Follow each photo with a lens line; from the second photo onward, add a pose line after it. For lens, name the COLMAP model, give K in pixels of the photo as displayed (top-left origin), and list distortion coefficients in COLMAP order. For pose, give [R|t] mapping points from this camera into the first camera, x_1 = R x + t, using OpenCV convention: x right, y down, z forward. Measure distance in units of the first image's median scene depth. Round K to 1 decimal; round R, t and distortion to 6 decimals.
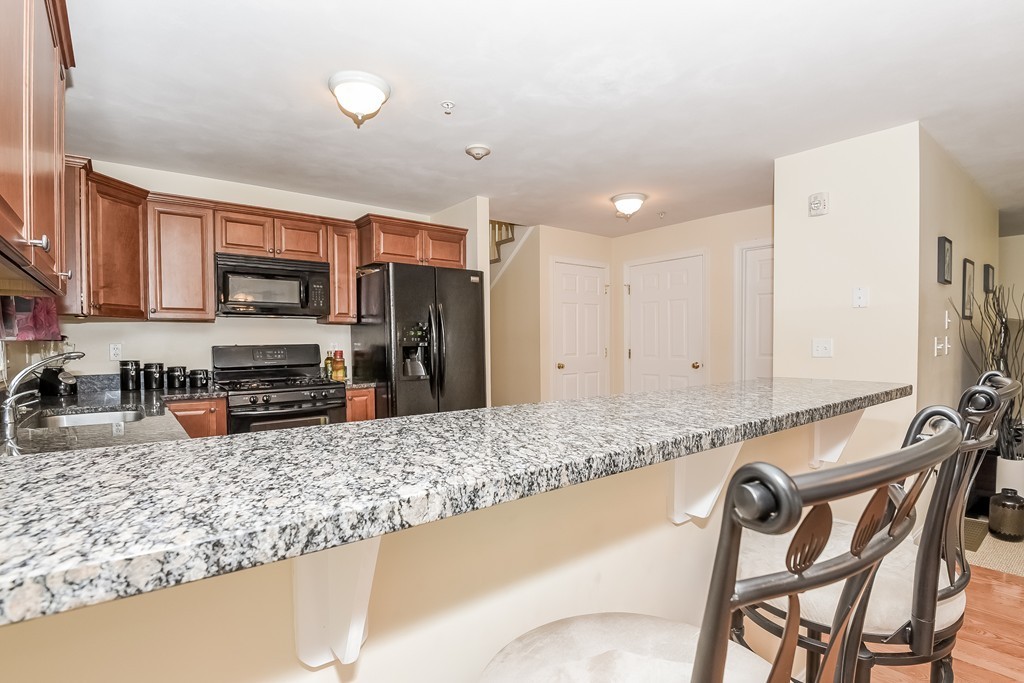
lens RADIAL K [[498.4, 0, 499.4], [0, 498.4, 356.5], [0, 0, 1]] dist [-0.035533, -0.002348]
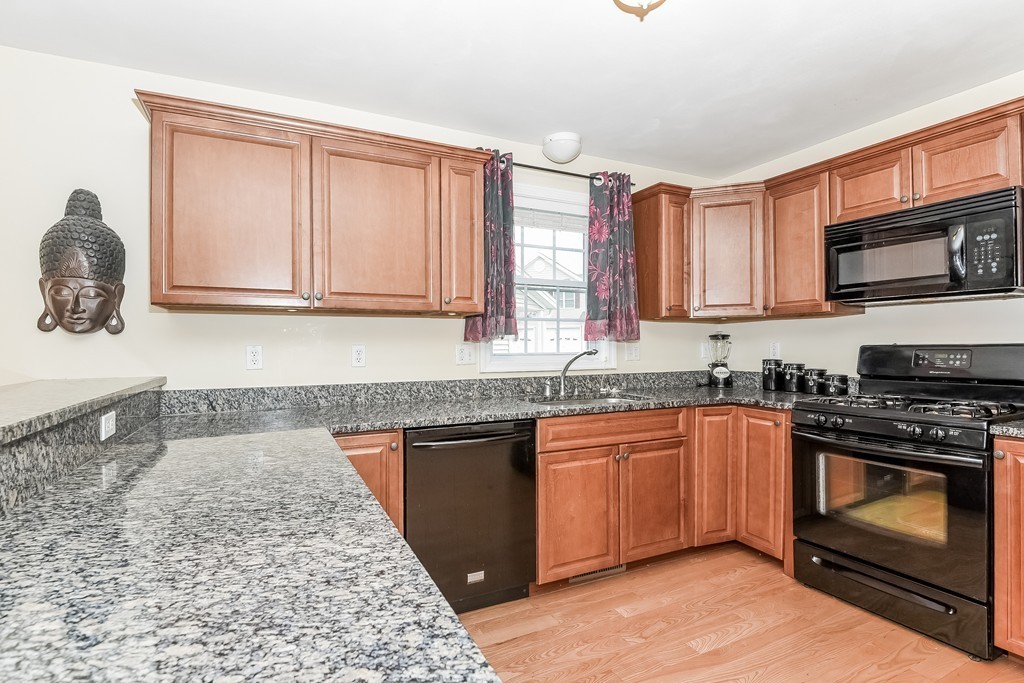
lens RADIAL K [[483.0, 0, 500.8], [0, 483.0, 340.9], [0, 0, 1]] dist [-0.022415, -0.003086]
pose [[-0.220187, 0.002596, -0.975454, 0.253960], [-0.020041, 0.999773, 0.007184, -0.021502], [0.975252, 0.021131, -0.220085, 0.605917]]
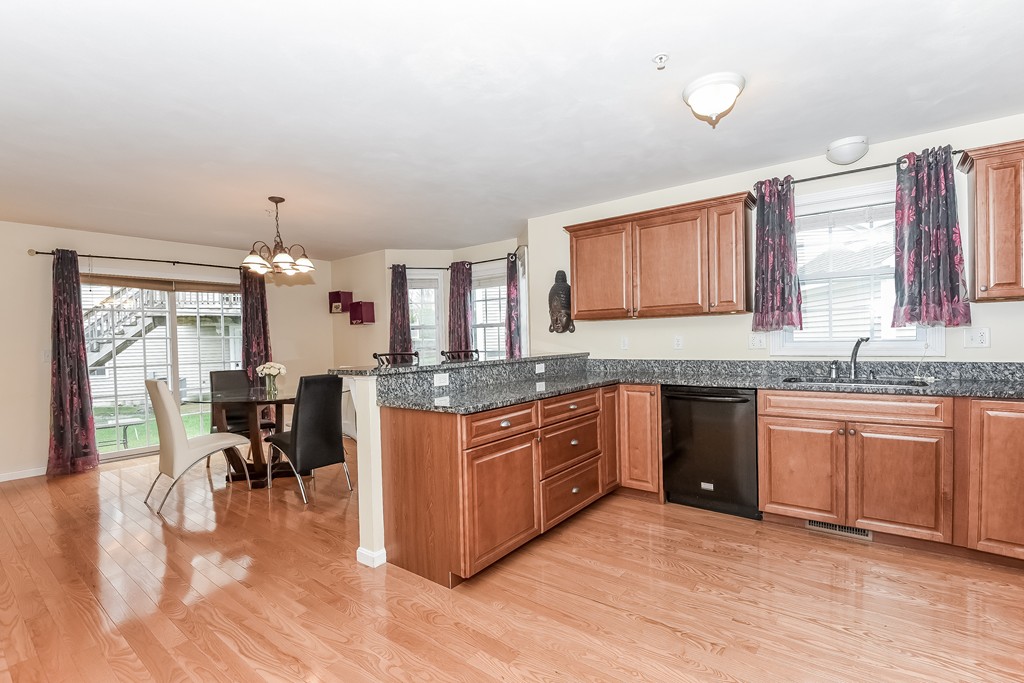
lens RADIAL K [[469.0, 0, 538.5], [0, 469.0, 359.3], [0, 0, 1]] dist [-0.026187, -0.005564]
pose [[-0.959978, 0.042701, -0.276799, 0.229107], [0.023647, 0.997138, 0.071815, -0.035836], [0.279074, 0.062395, -0.958240, 1.149291]]
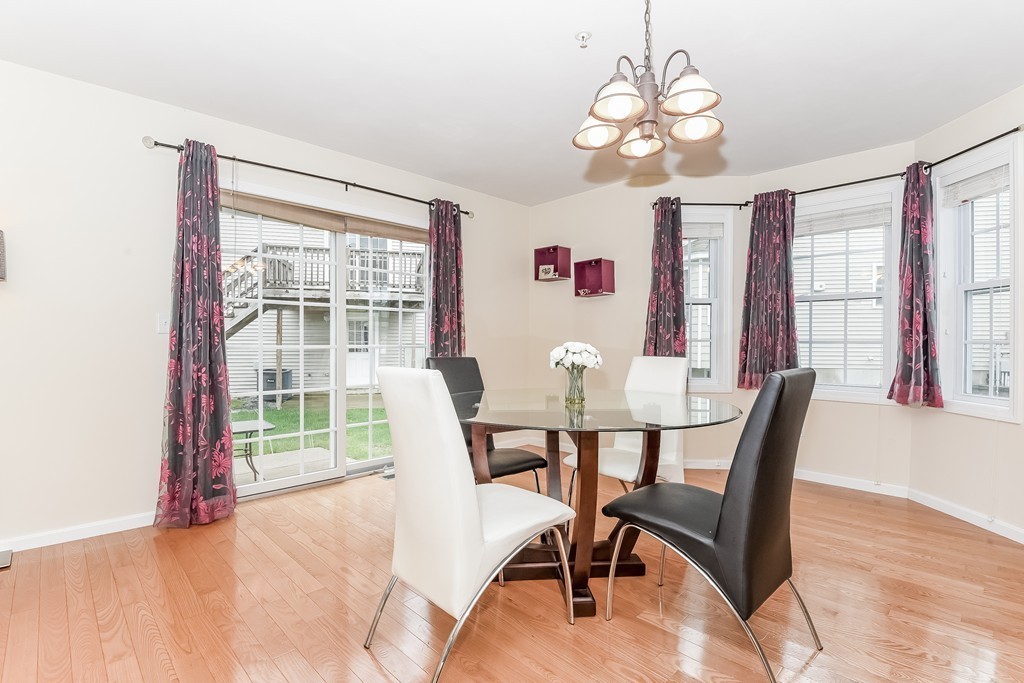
lens RADIAL K [[483.0, 0, 502.3], [0, 483.0, 356.0], [0, 0, 1]] dist [-0.022415, -0.003086]
pose [[-0.995022, 0.007944, -0.099337, 0.650352], [0.002888, 0.998698, 0.050933, 0.020049], [0.099612, 0.050392, -0.993749, 0.505407]]
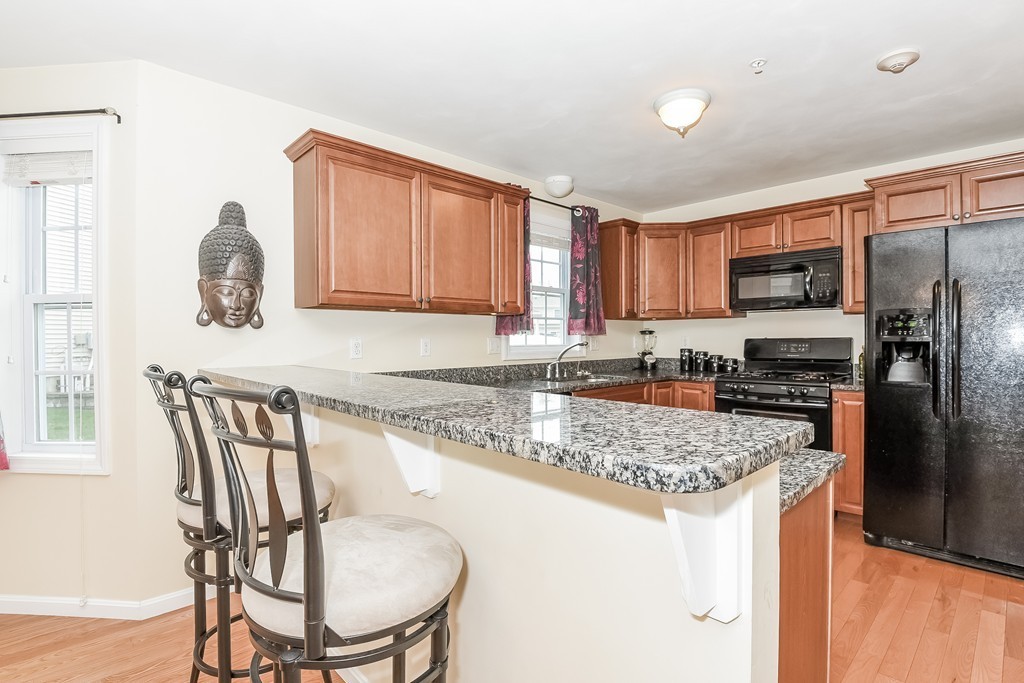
lens RADIAL K [[483.0, 0, 518.2], [0, 483.0, 337.6], [0, 0, 1]] dist [-0.022415, -0.003086]
pose [[0.102596, 0.008687, -0.994685, 0.464676], [-0.024137, 0.999689, 0.006241, -0.017345], [0.994430, 0.023368, 0.102773, 0.350528]]
